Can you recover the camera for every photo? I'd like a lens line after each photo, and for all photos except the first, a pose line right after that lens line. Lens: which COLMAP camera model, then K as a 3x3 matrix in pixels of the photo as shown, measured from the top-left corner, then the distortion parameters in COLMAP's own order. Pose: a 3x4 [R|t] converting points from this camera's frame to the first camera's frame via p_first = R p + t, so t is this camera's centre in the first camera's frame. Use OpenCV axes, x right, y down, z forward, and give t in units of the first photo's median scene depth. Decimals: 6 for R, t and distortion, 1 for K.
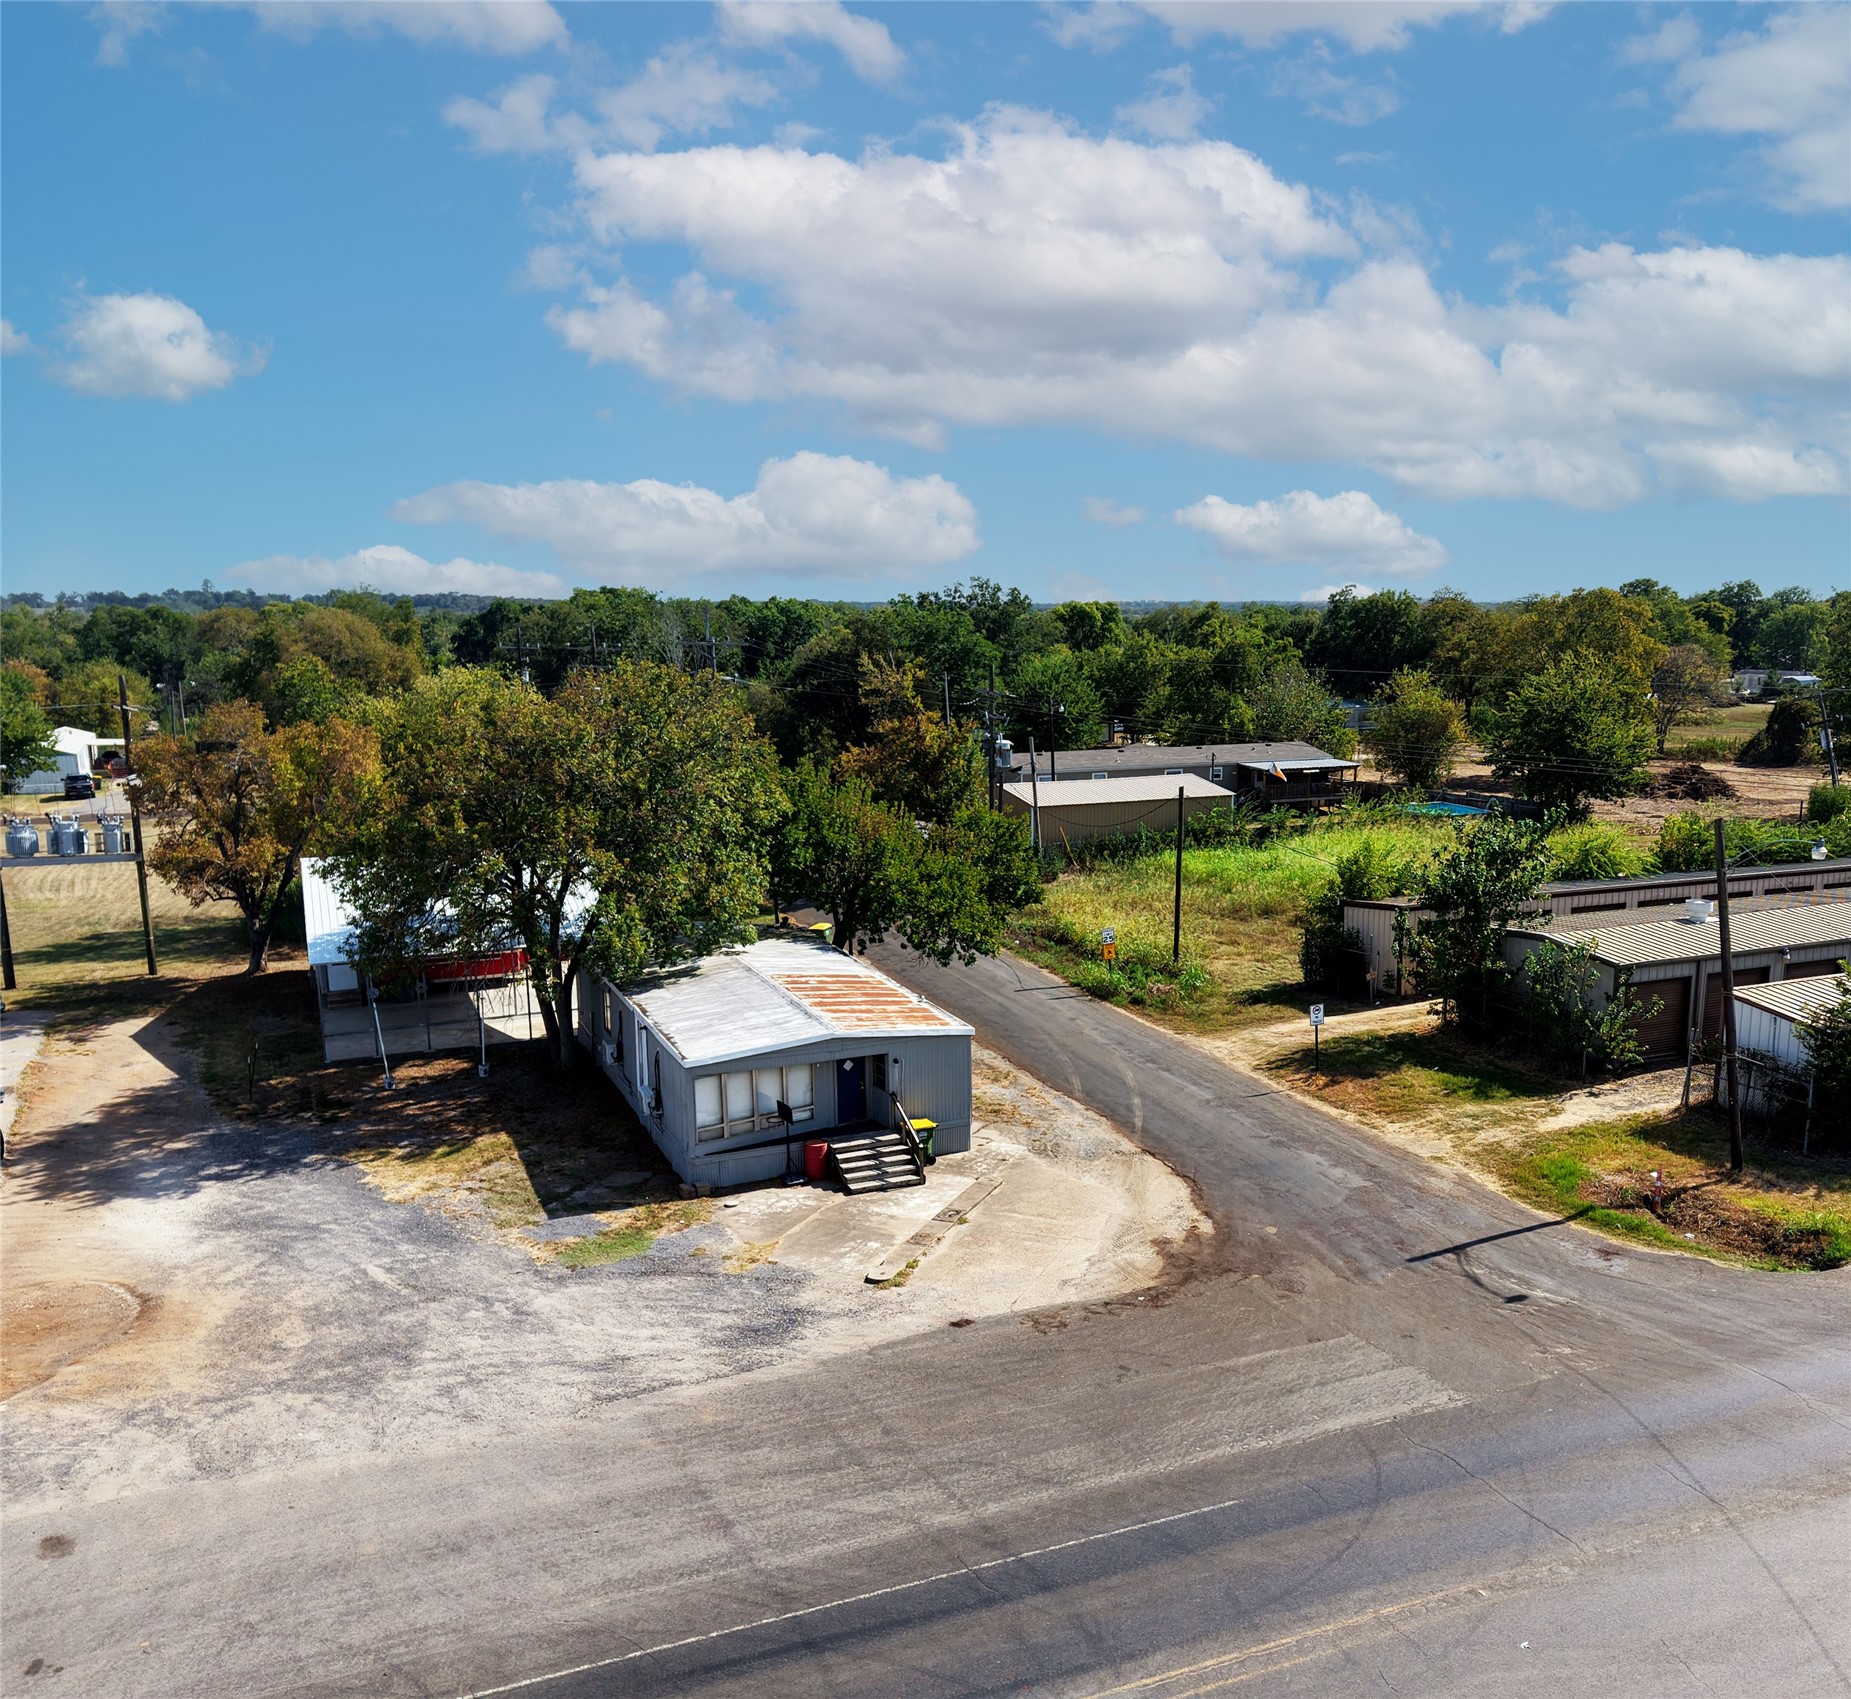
lens RADIAL K [[1641.3, 0, 998.4], [0, 1641.3, 851.7], [0, 0, 1]] dist [0.063105, -0.105905]
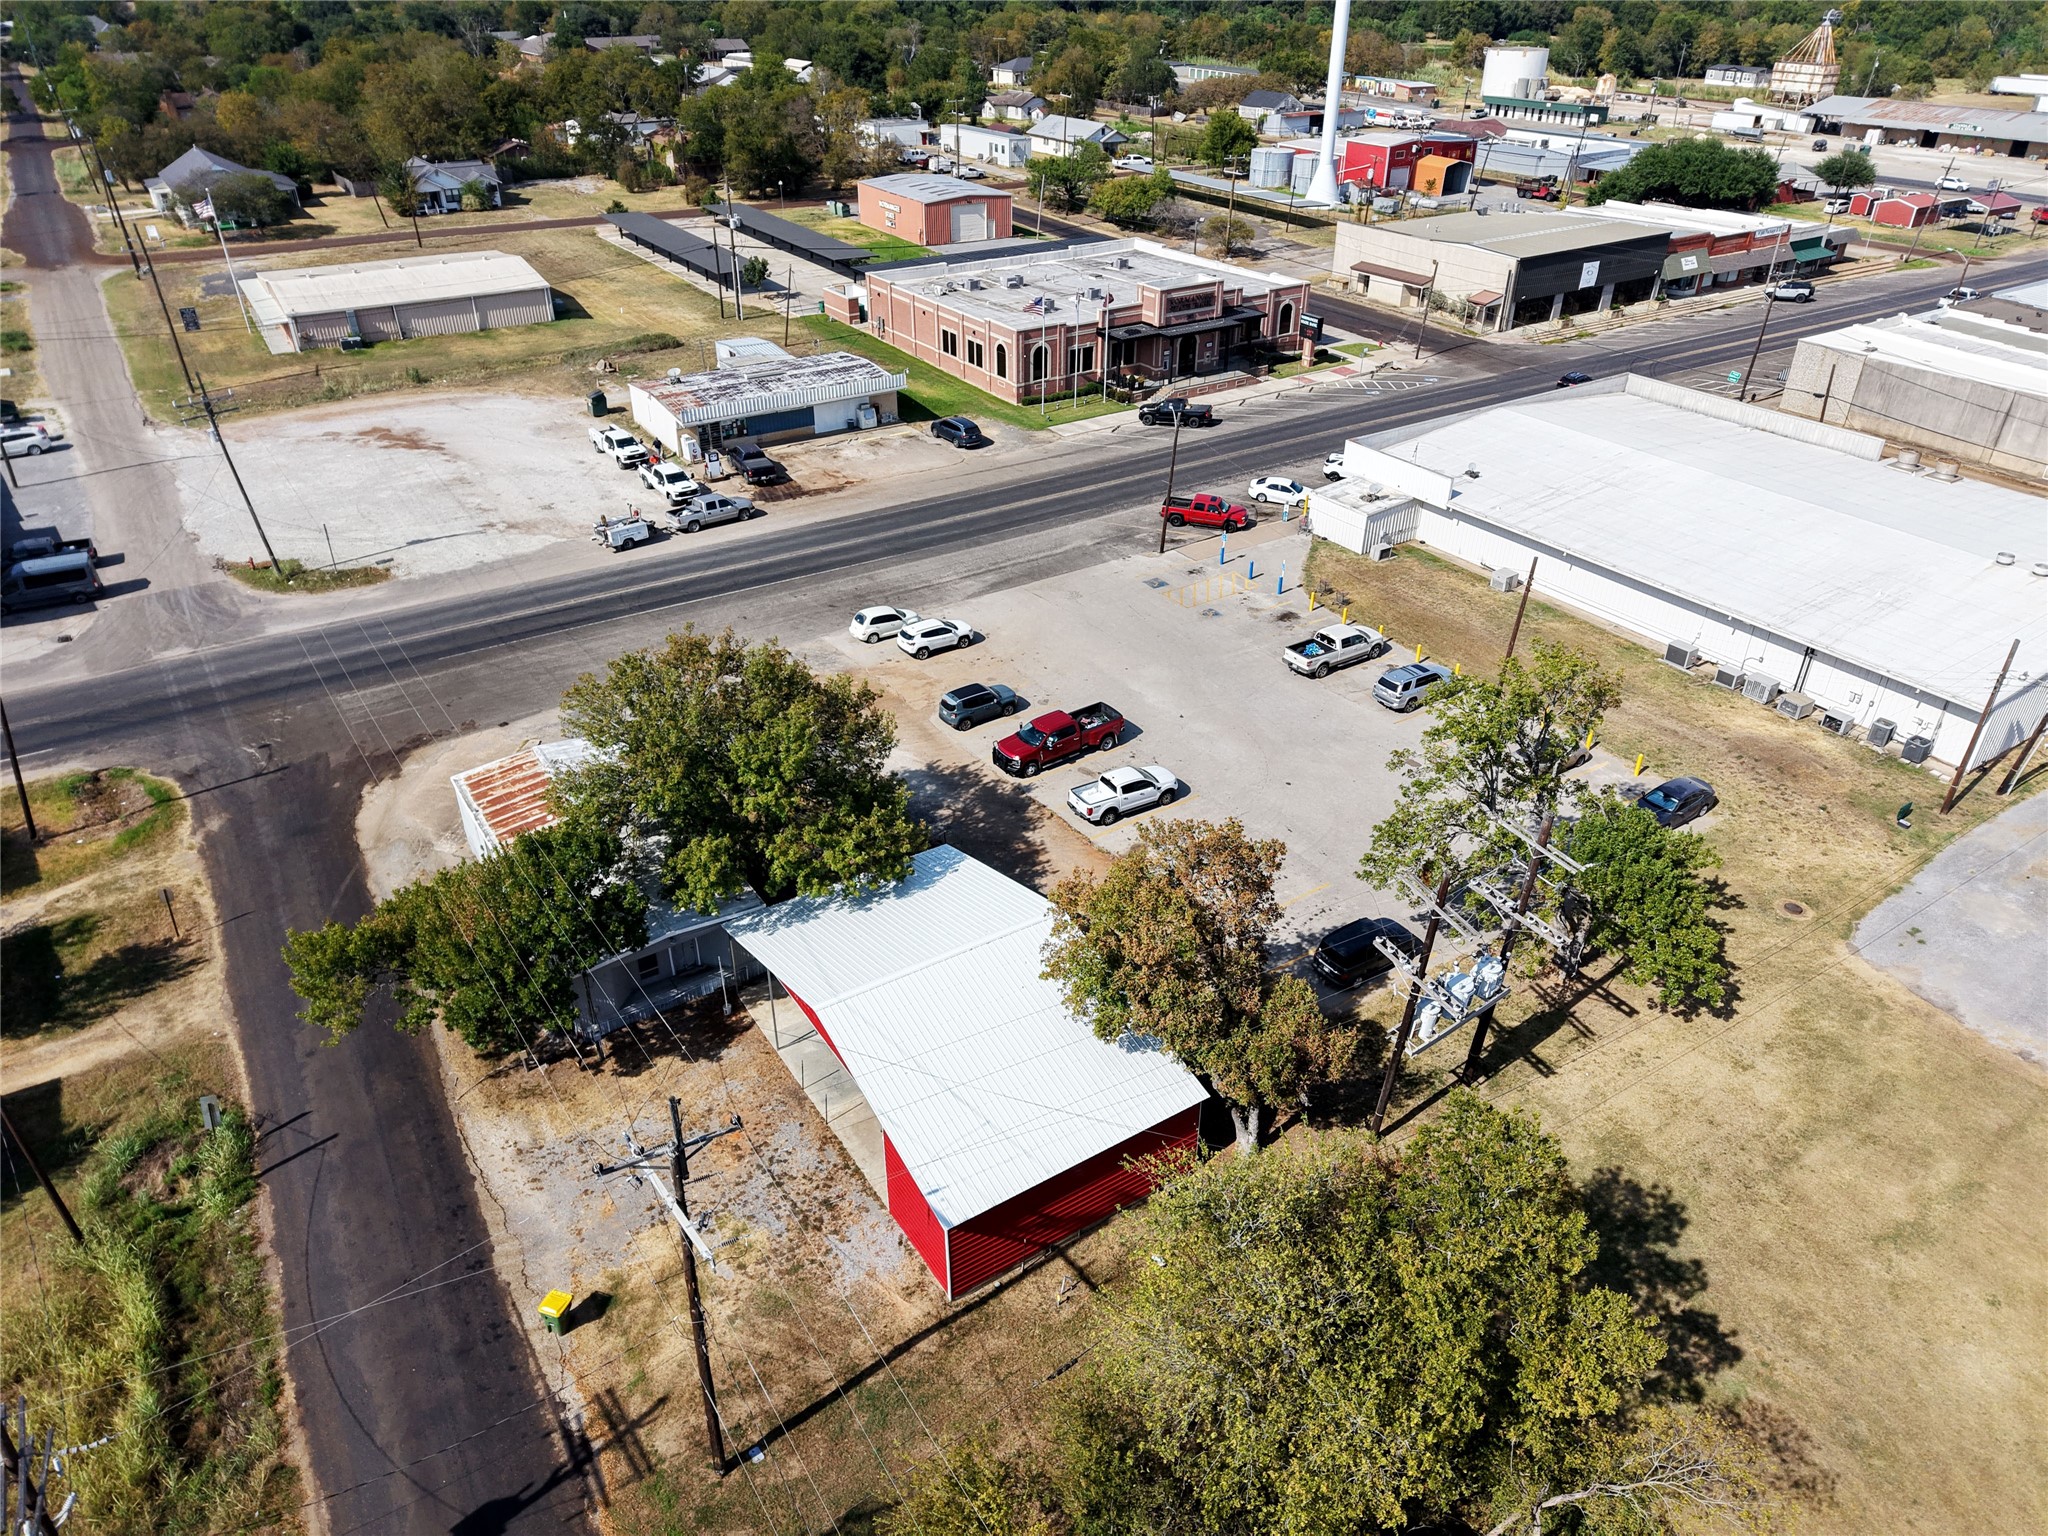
lens RADIAL K [[1387.3, 0, 1024.0], [0, 1387.3, 768.0], [0, 0, 1]] dist [0.037104, -0.037694]
pose [[-0.985720, 0.088693, -0.143140, -0.403890], [-0.023577, 0.768979, 0.638839, -0.859101], [0.166732, 0.633091, -0.755907, 2.261668]]
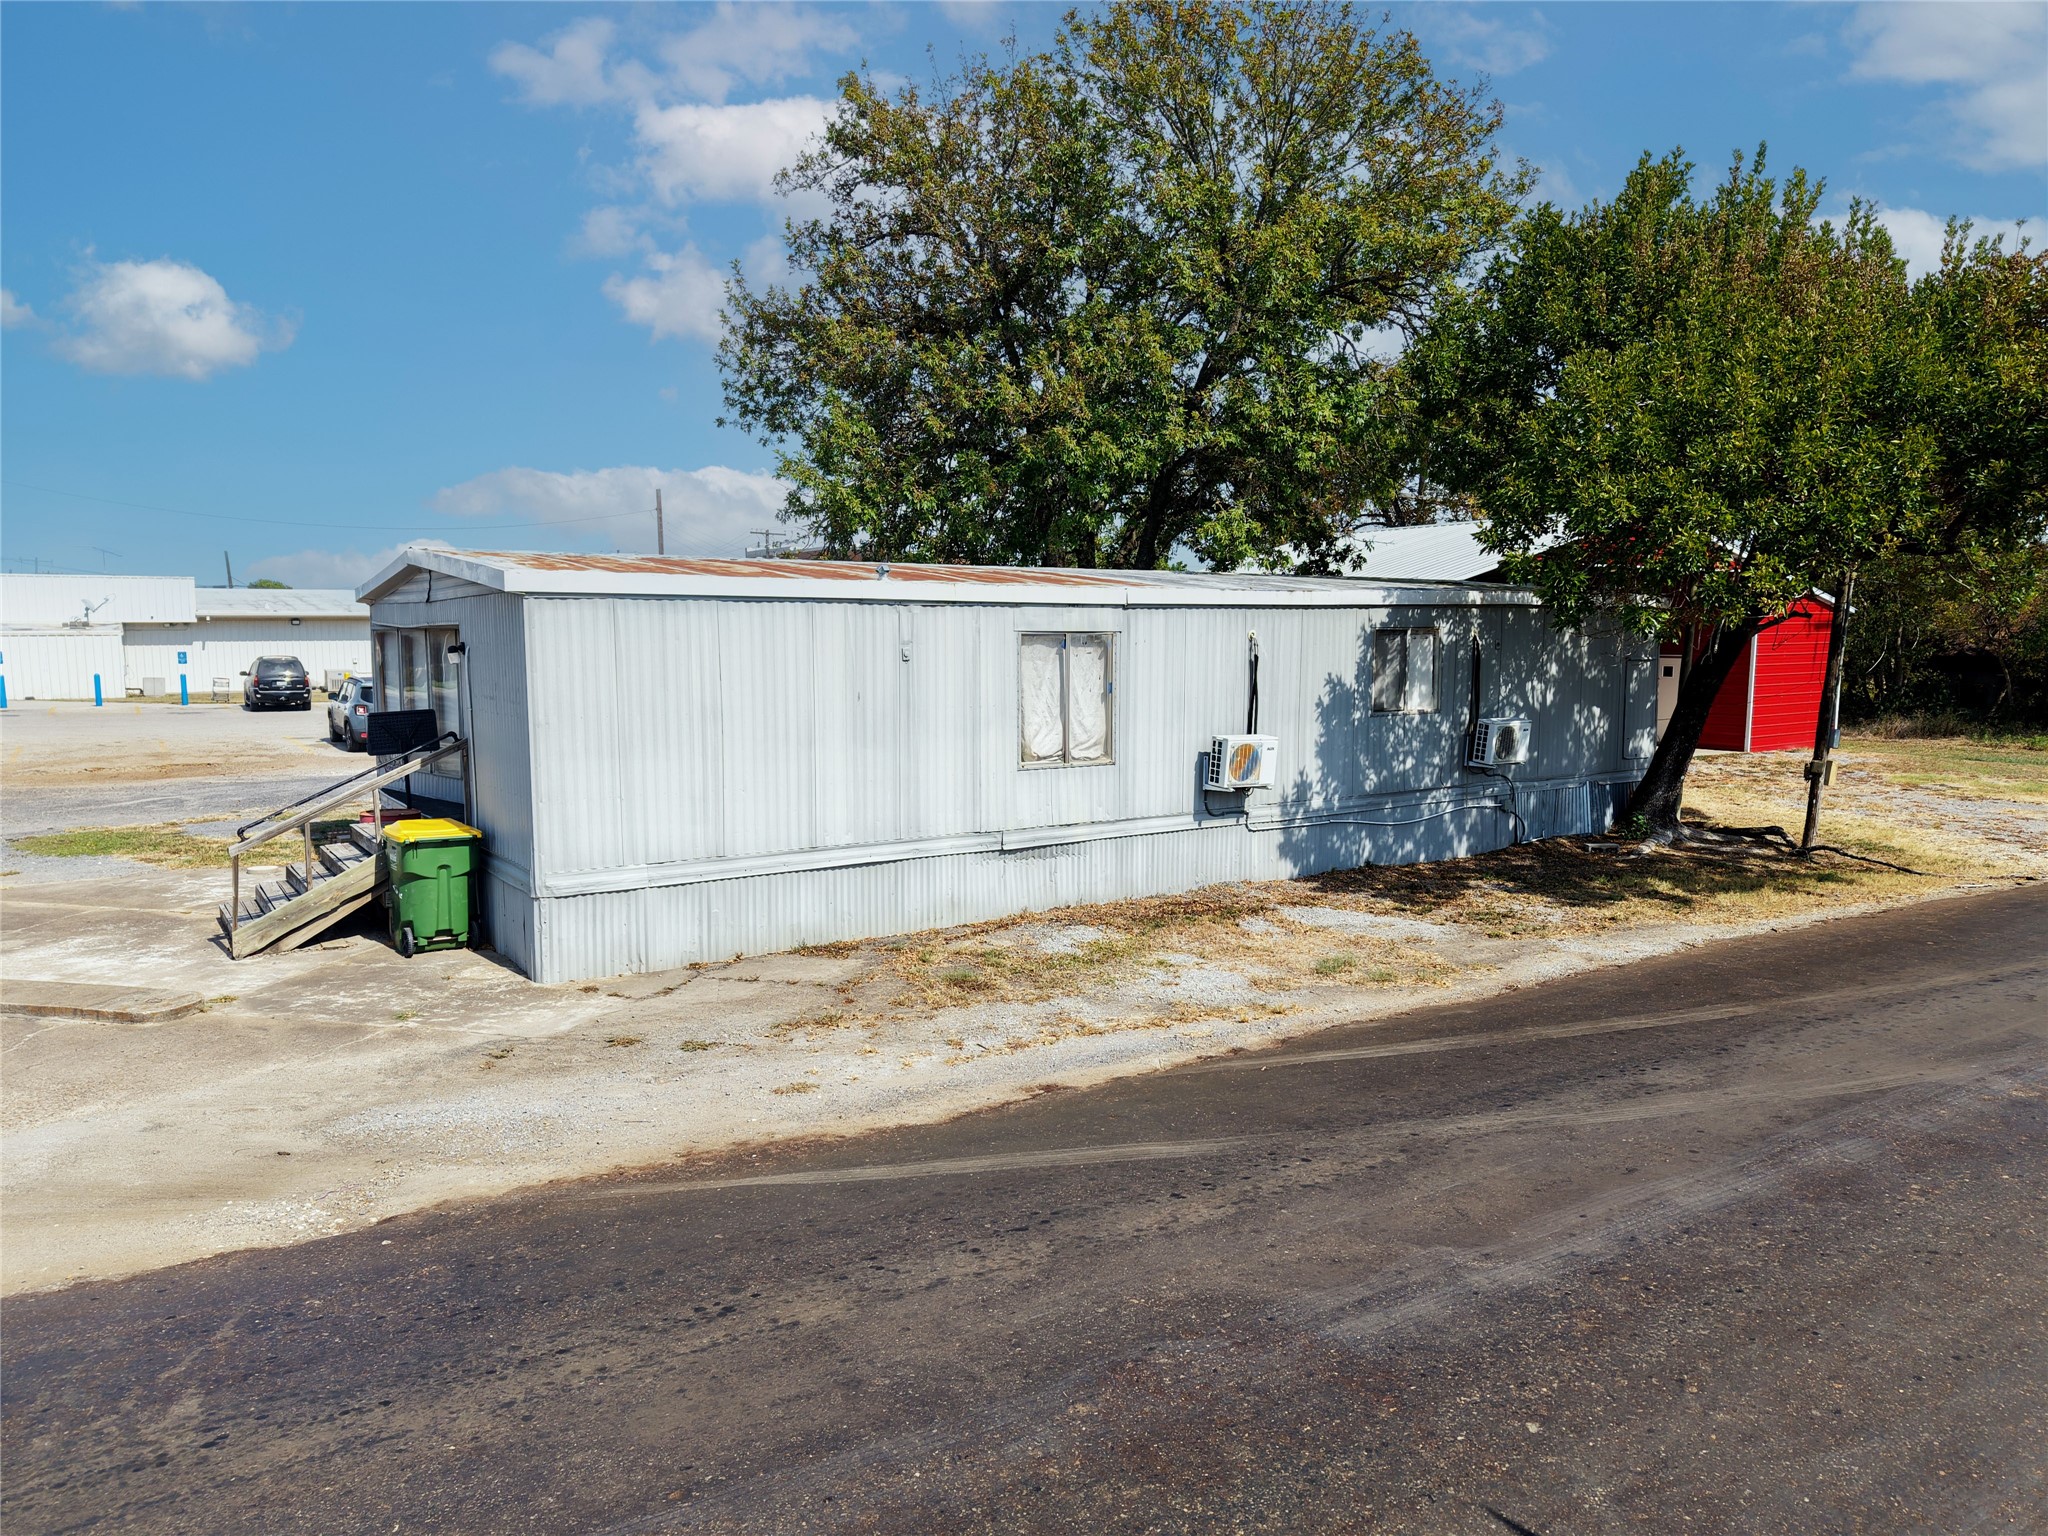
lens RADIAL K [[1366.1, 0, 1025.5], [0, 1366.1, 763.6], [0, 0, 1]] dist [0.054650, -0.071735]
pose [[0.175564, 0.102175, -0.979152, 0.264662], [-0.144709, 0.986474, 0.076993, 0.113468], [0.973774, 0.128175, 0.187975, 1.095306]]
